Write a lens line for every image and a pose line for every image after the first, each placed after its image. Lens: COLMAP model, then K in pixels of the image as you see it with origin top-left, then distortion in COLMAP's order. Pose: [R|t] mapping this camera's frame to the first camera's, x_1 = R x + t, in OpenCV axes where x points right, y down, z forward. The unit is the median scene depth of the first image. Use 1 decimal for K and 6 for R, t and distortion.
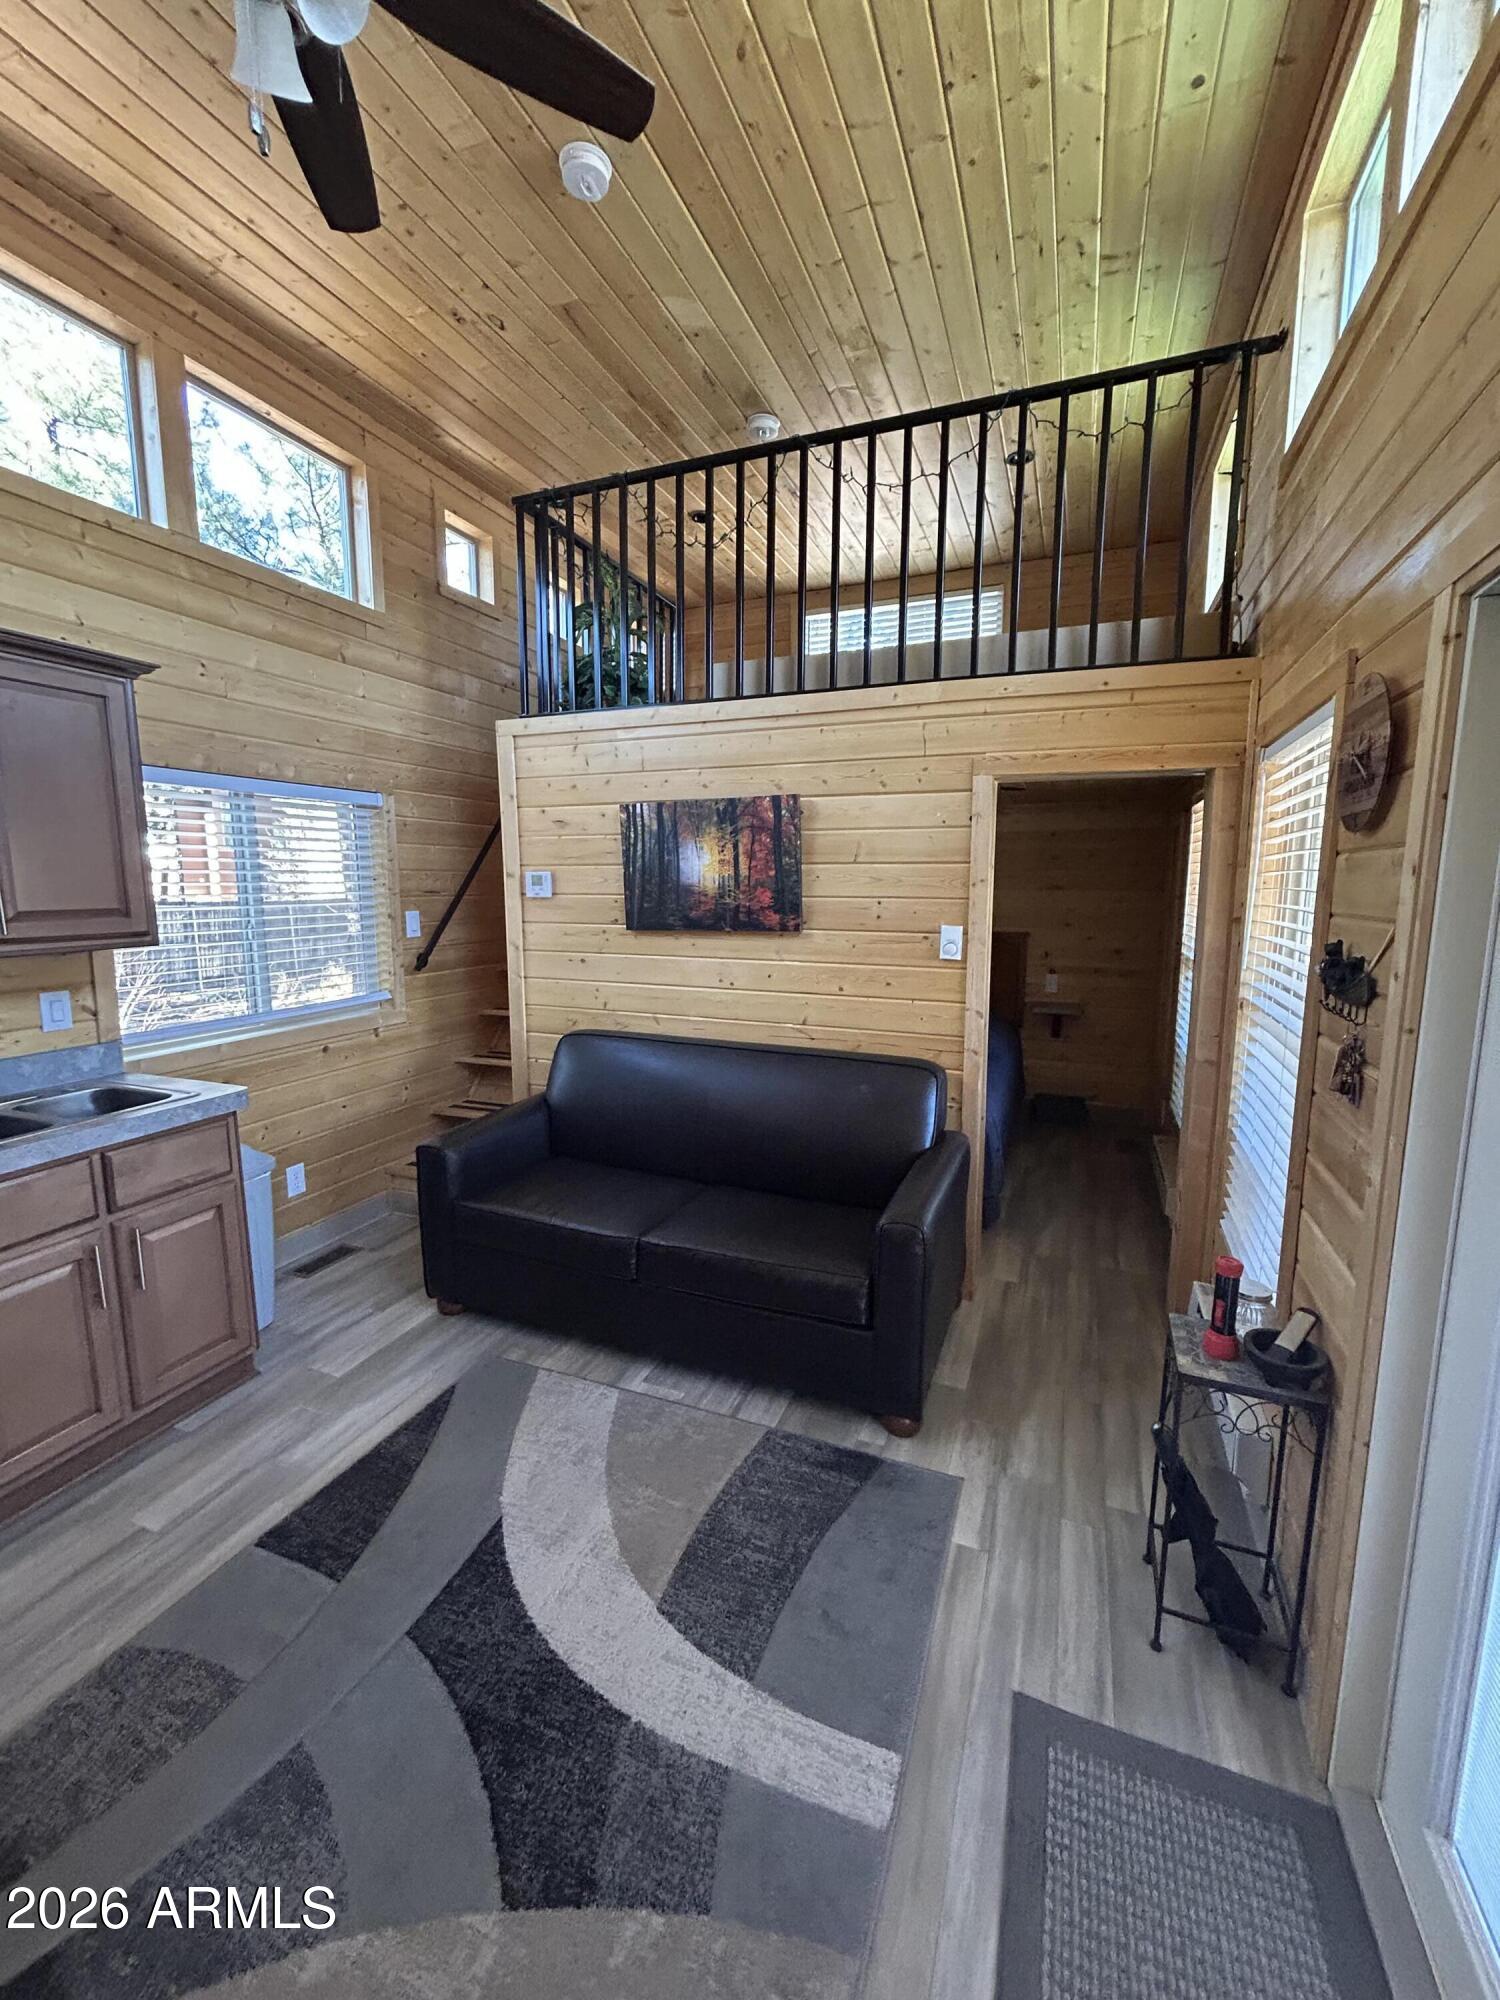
lens RADIAL K [[801.5, 0, 754.4], [0, 801.5, 995.4], [0, 0, 1]] dist [-0.000123, 0.000600]
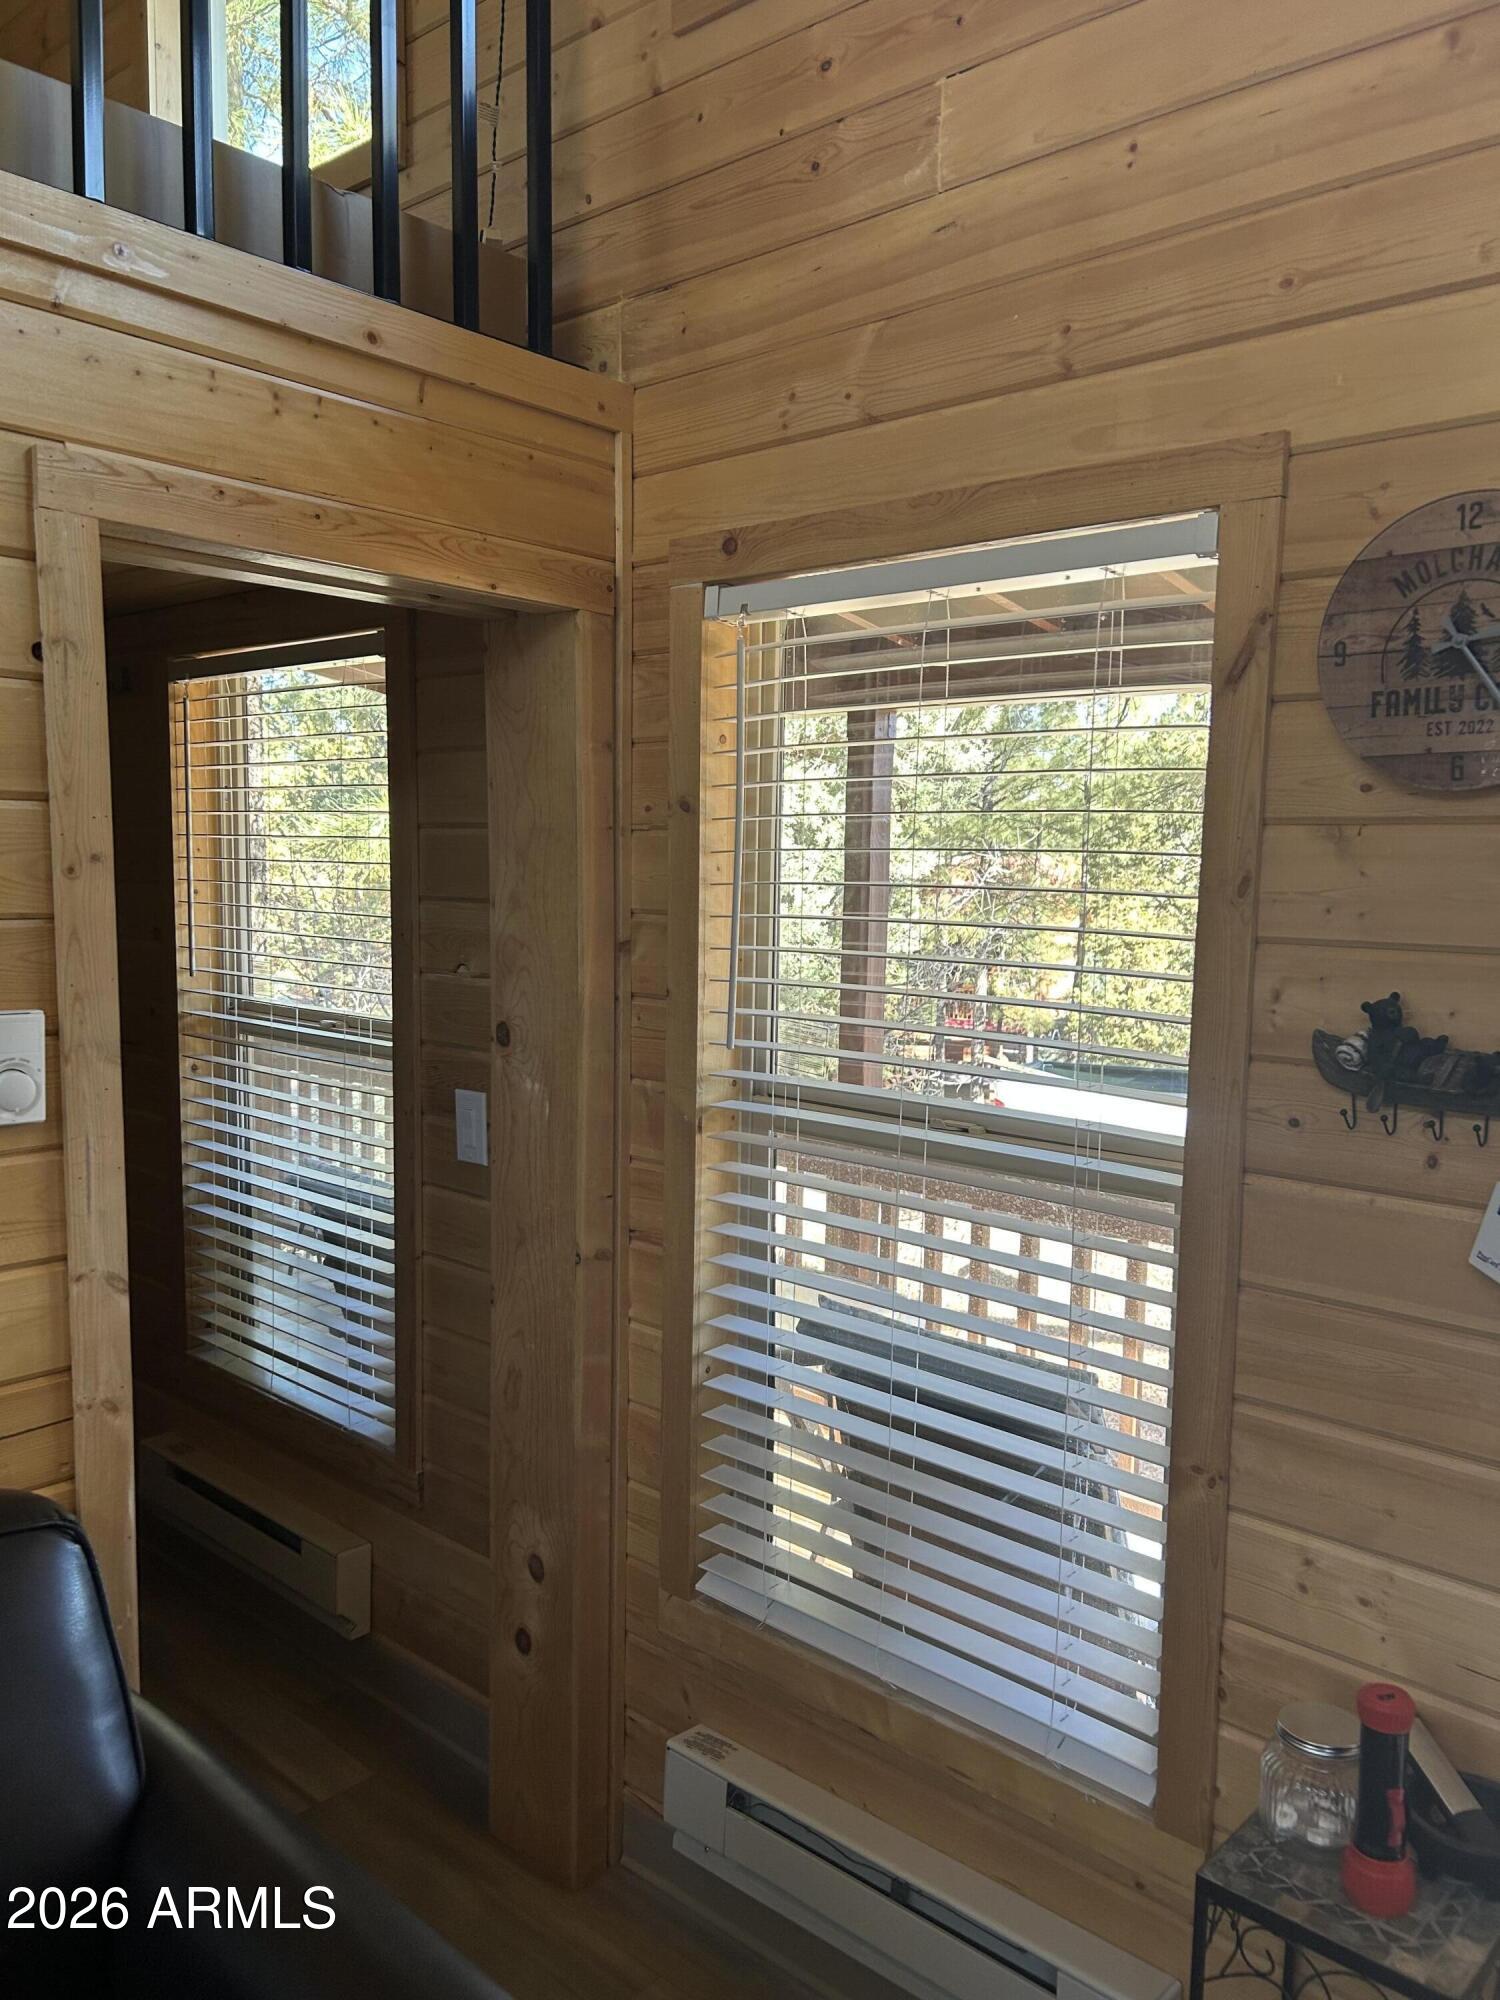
lens RADIAL K [[1504.0, 0, 760.8], [0, 1504.0, 1003.1], [0, 0, 1]] dist [0.034987, -0.033164]
pose [[0.339890, -0.092534, 0.935902, -0.179245], [0.117912, 0.991488, 0.055208, -0.089470], [-0.933044, 0.091590, 0.347908, 0.563090]]
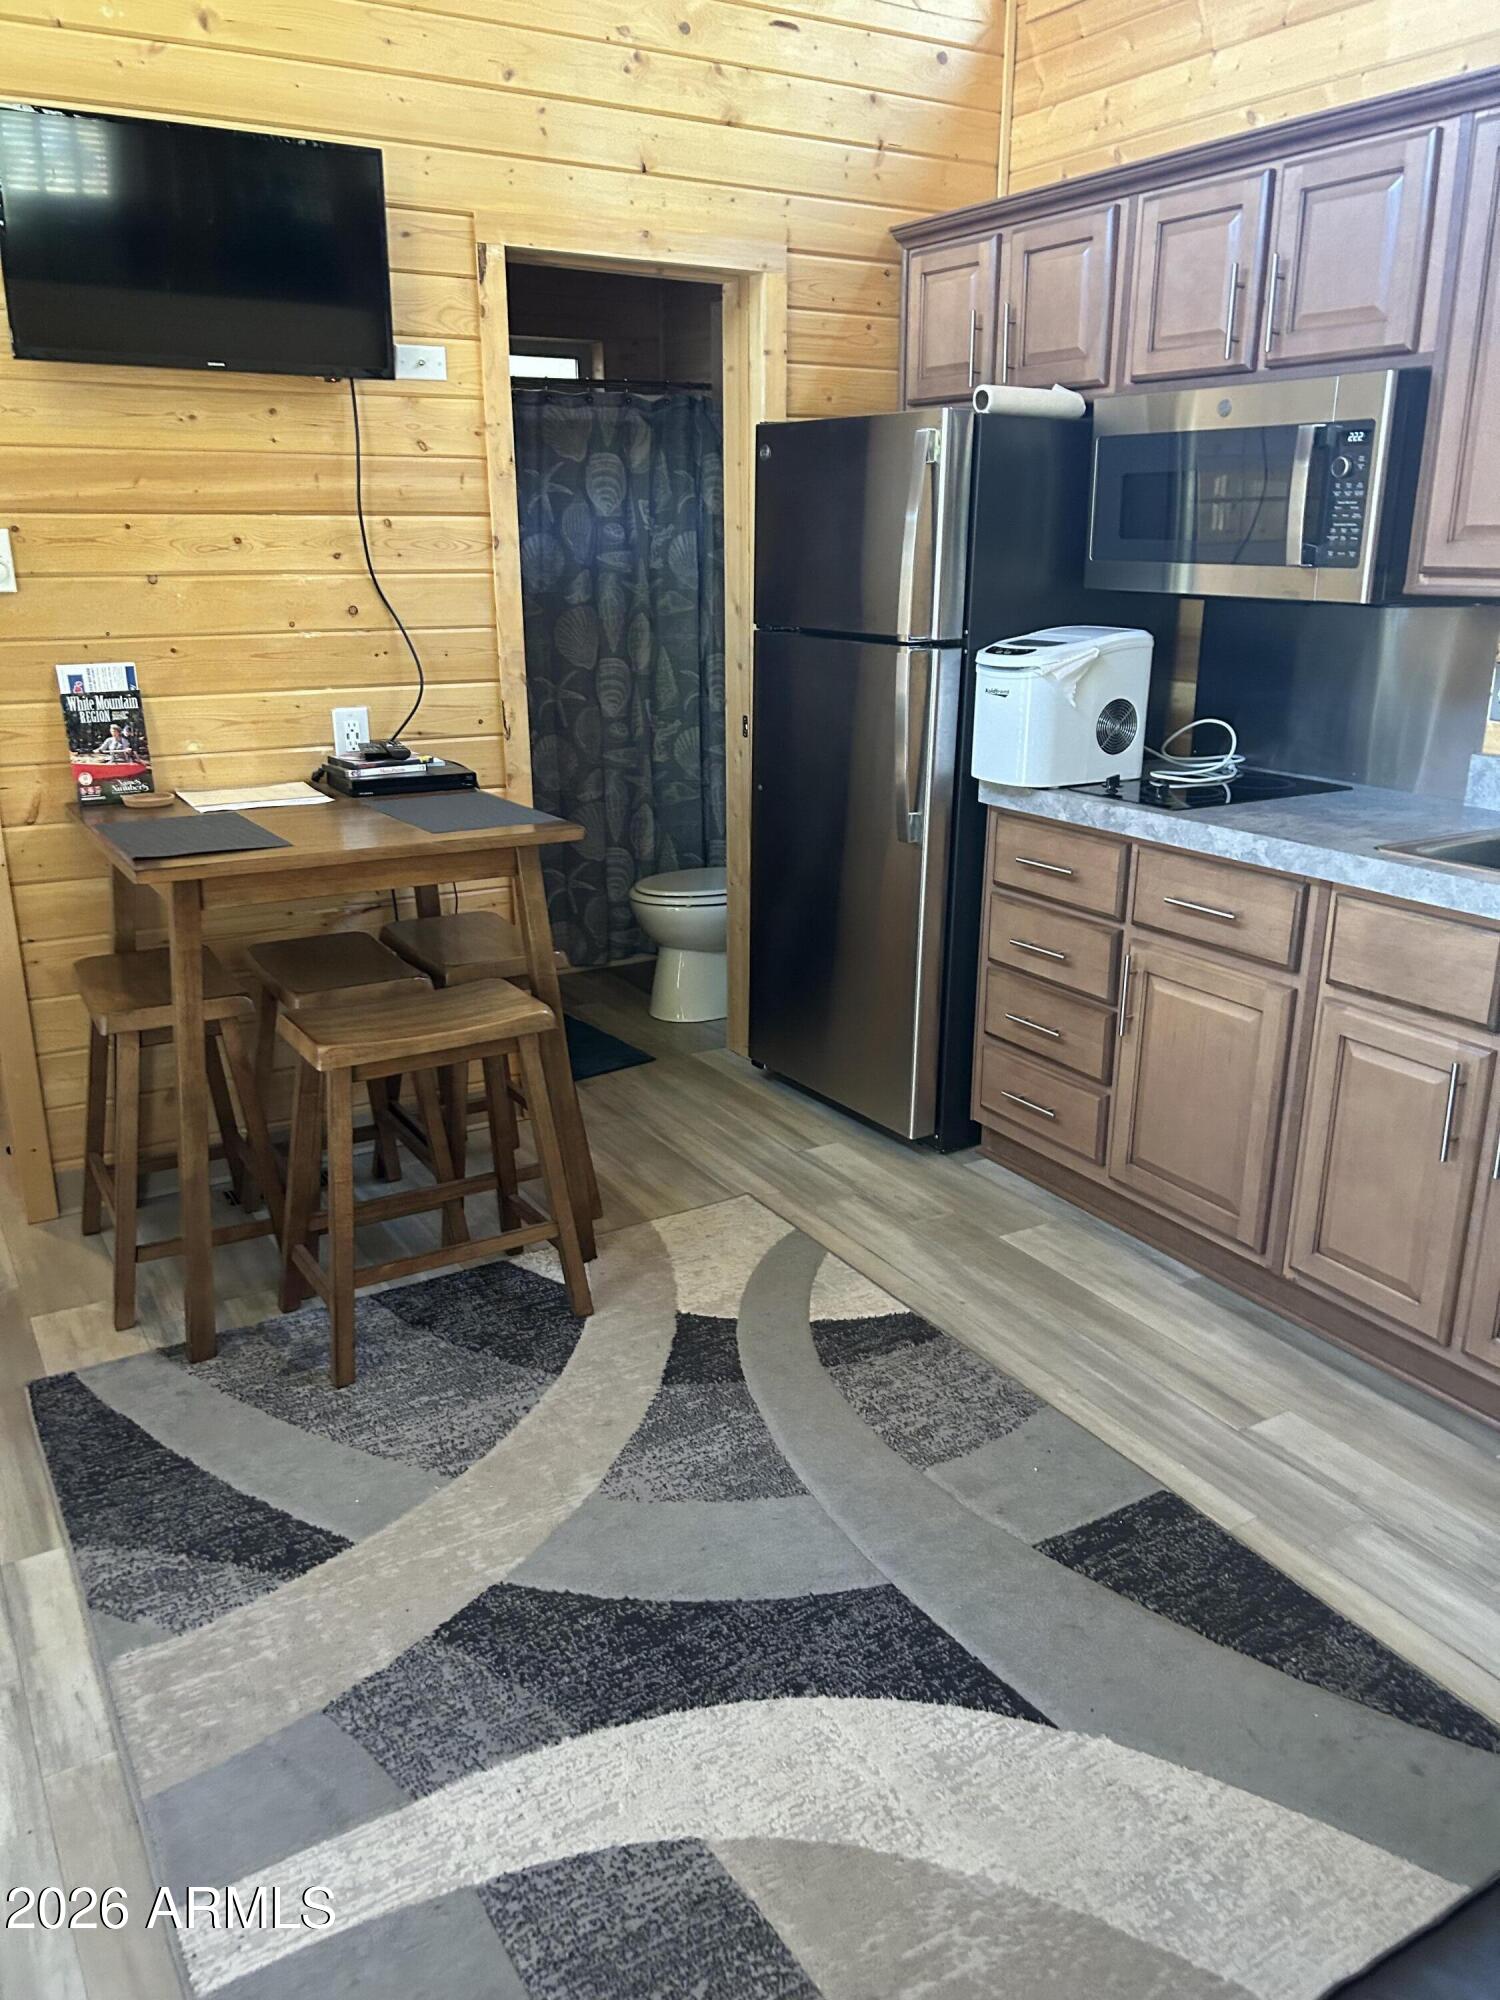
lens RADIAL K [[1504.0, 0, 738.5], [0, 1504.0, 985.5], [0, 0, 1]] dist [0.034987, -0.033164]
pose [[-0.608106, 0.232815, -0.758949, 0.312080], [-0.111147, 0.921644, 0.371779, -0.095711], [0.786036, 0.310436, -0.534580, 0.853756]]
